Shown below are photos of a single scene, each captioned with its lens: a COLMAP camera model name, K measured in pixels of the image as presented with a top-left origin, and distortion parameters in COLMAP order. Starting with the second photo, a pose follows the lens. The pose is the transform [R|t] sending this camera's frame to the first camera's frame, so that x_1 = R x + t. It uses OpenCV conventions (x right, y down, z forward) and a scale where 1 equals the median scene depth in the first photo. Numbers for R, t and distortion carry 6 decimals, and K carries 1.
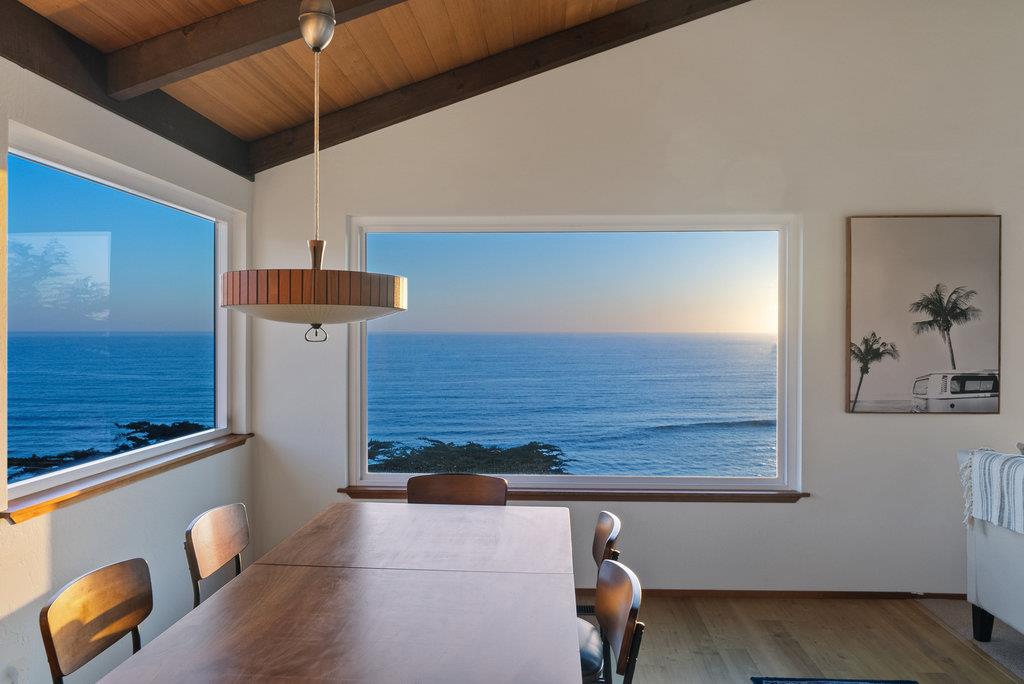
lens RADIAL K [[781.8, 0, 512.0], [0, 781.8, 342.0], [0, 0, 1]] dist [-0.006675, -0.004455]
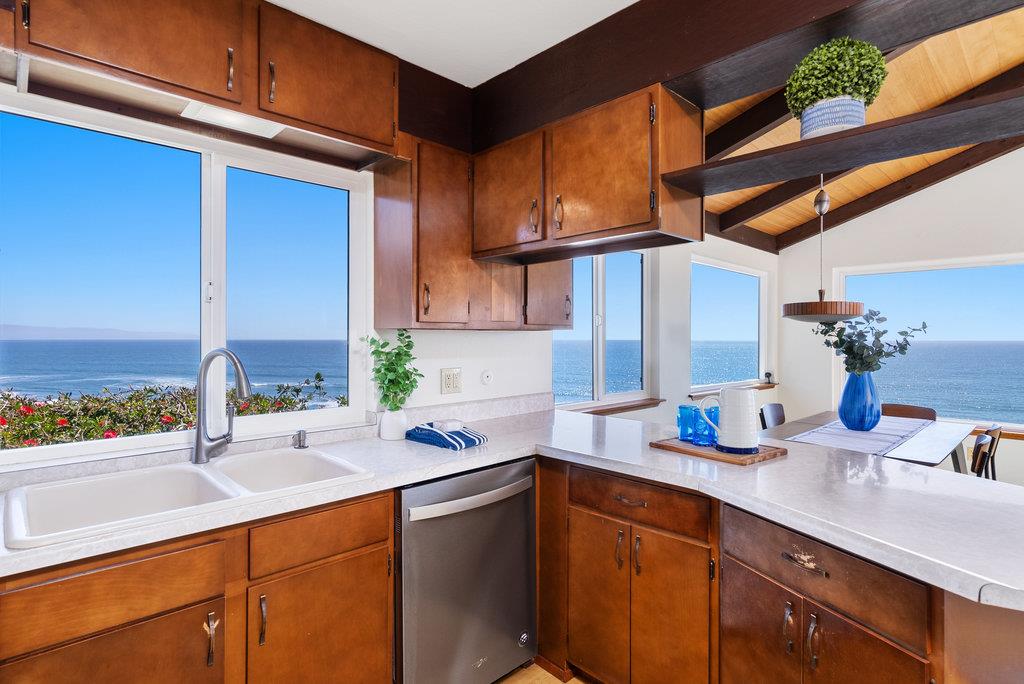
lens RADIAL K [[530.0, 0, 525.5], [0, 530.0, 340.9], [0, 0, 1]] dist [0.034977, -0.000237]
pose [[0.746730, 0.004191, -0.665115, 0.131468], [-0.010205, 0.999935, -0.005156, 0.037210], [0.665049, 0.010637, 0.746724, -0.647895]]
